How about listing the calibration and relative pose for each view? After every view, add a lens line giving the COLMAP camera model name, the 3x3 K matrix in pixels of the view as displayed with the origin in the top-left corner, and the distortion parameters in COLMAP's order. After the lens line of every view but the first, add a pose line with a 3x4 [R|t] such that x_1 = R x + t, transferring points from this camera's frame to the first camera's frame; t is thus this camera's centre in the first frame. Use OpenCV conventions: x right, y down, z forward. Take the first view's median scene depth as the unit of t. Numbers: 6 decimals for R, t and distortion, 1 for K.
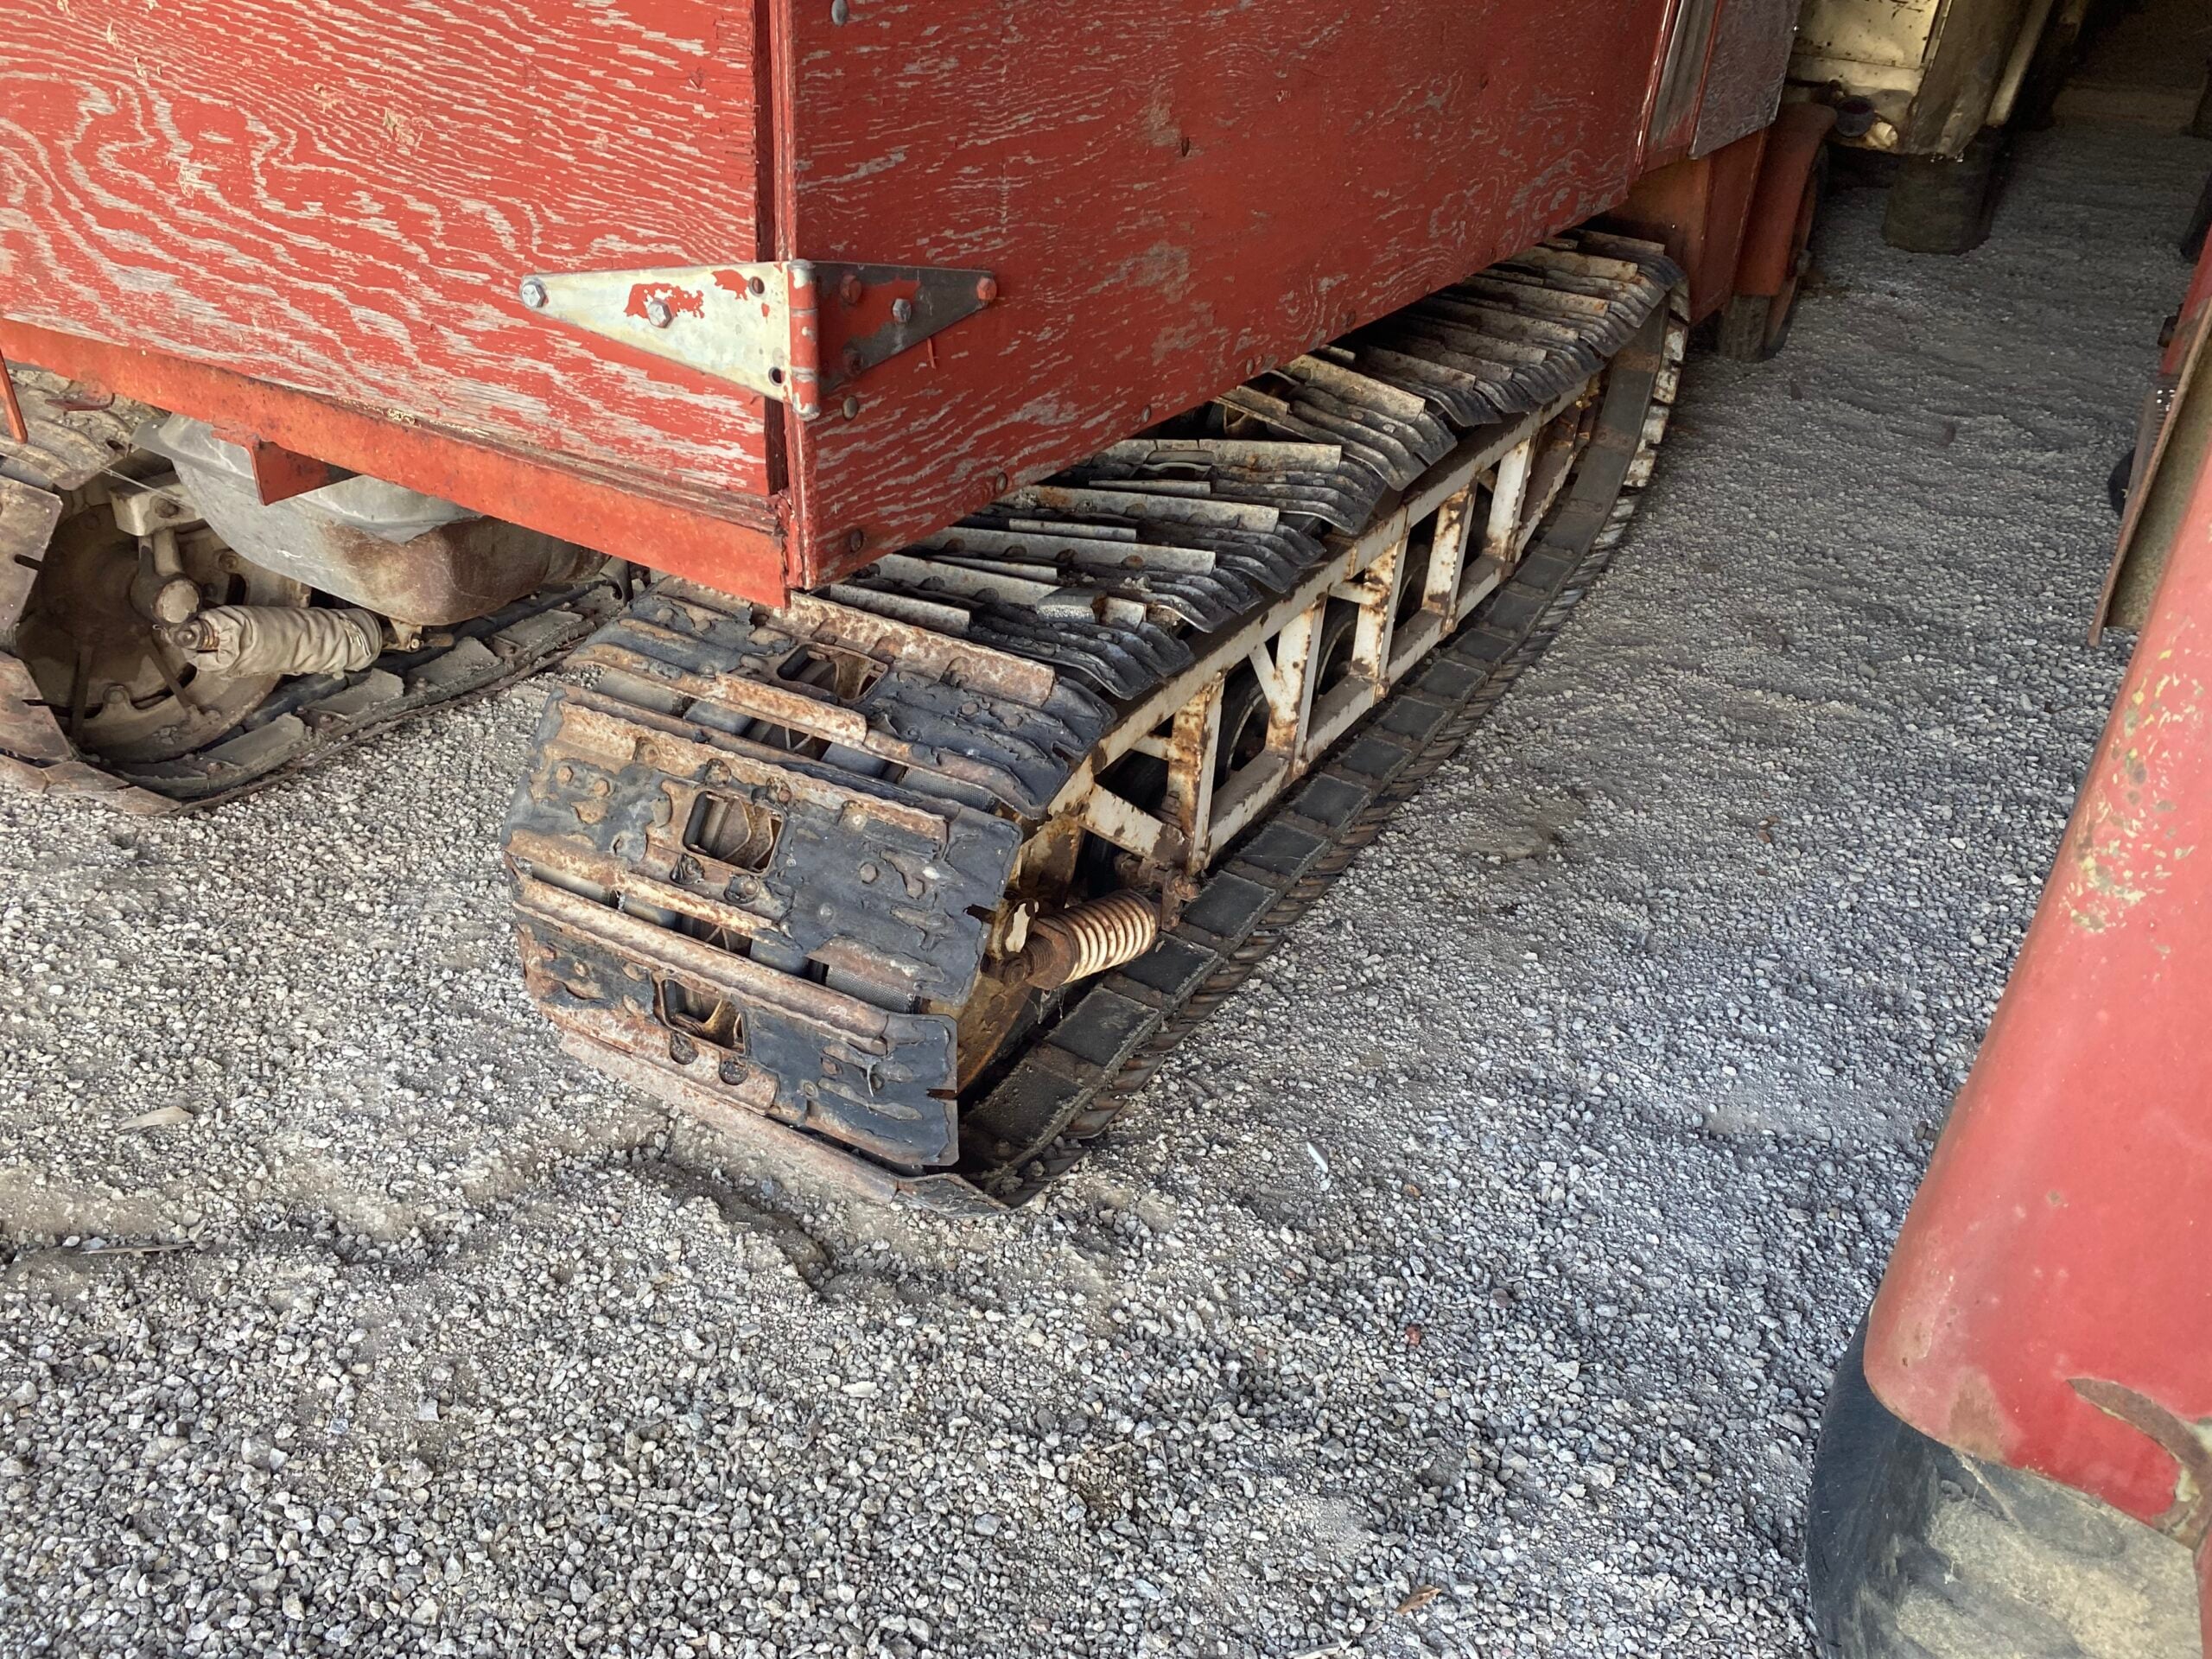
lens RADIAL K [[1685.6, 0, 1100.5], [0, 1685.6, 835.9], [0, 0, 1]] dist [0.041771, -0.042859]
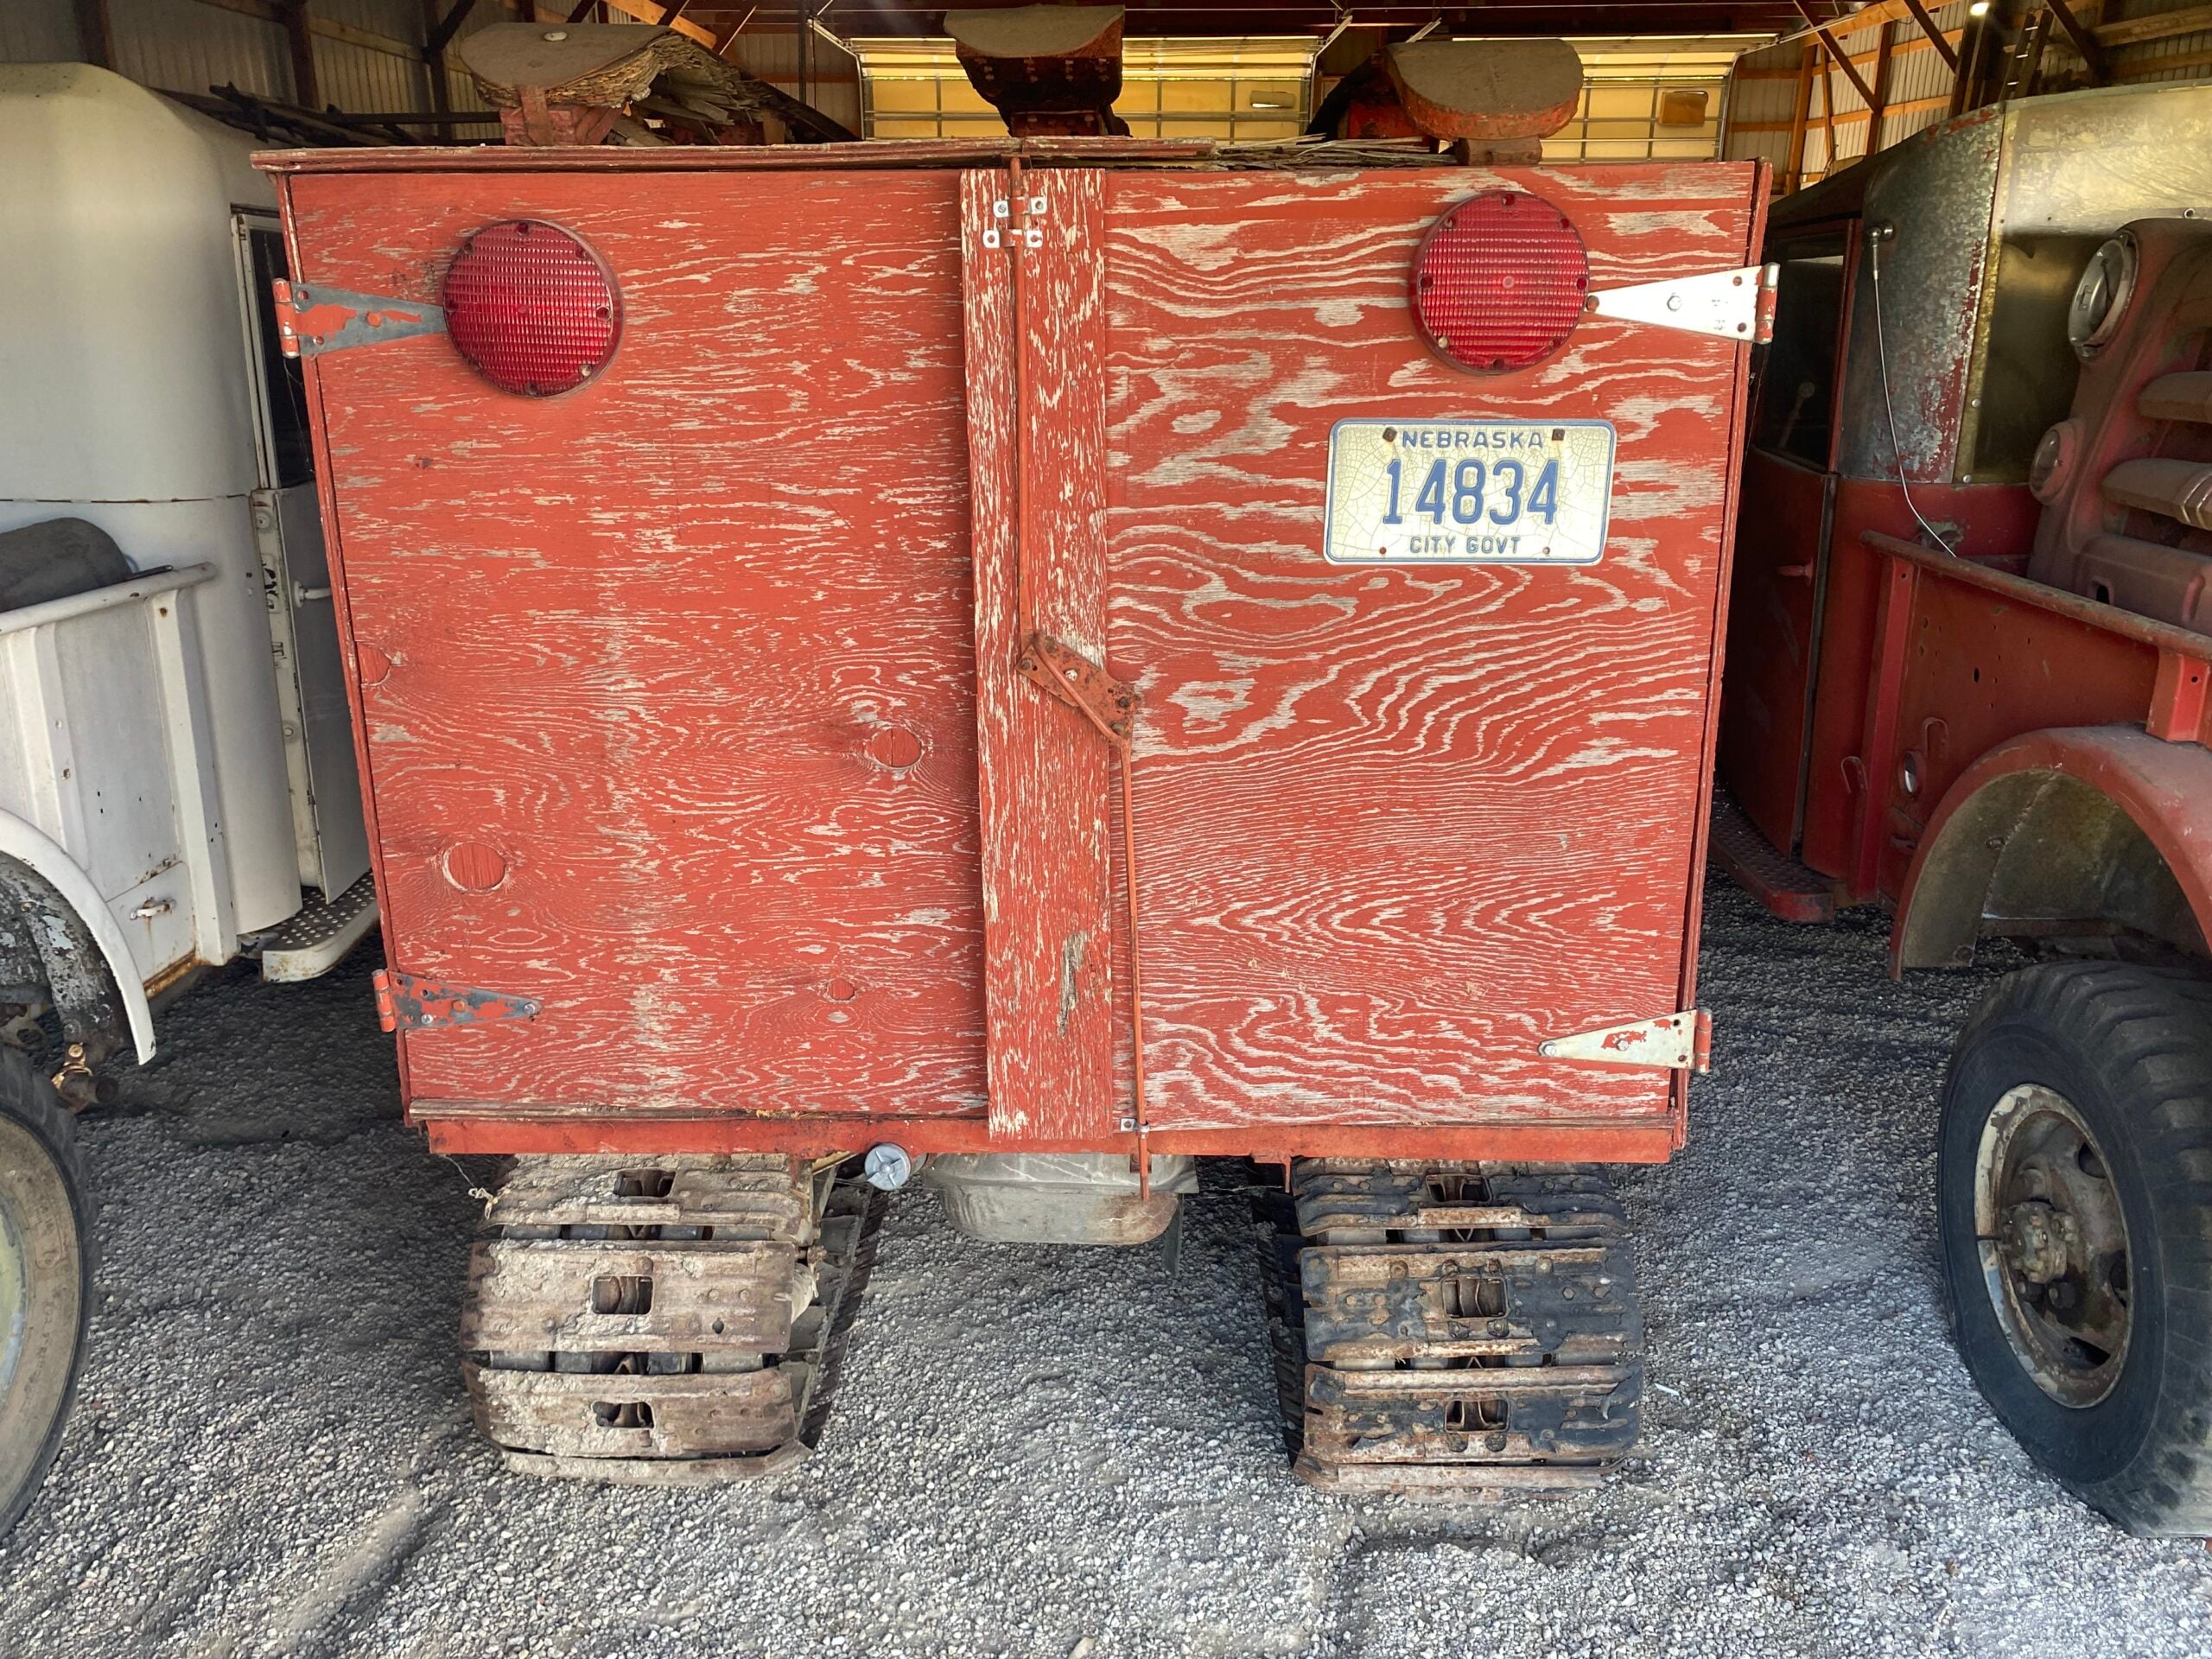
lens RADIAL K [[1685.6, 0, 1101.9], [0, 1685.6, 841.2], [0, 0, 1]] dist [0.041771, -0.042859]
pose [[0.873040, -0.211254, 0.439516, -1.551588], [0.295505, 0.946148, -0.132215, -0.418871], [-0.387916, 0.245308, 0.888451, -0.631947]]
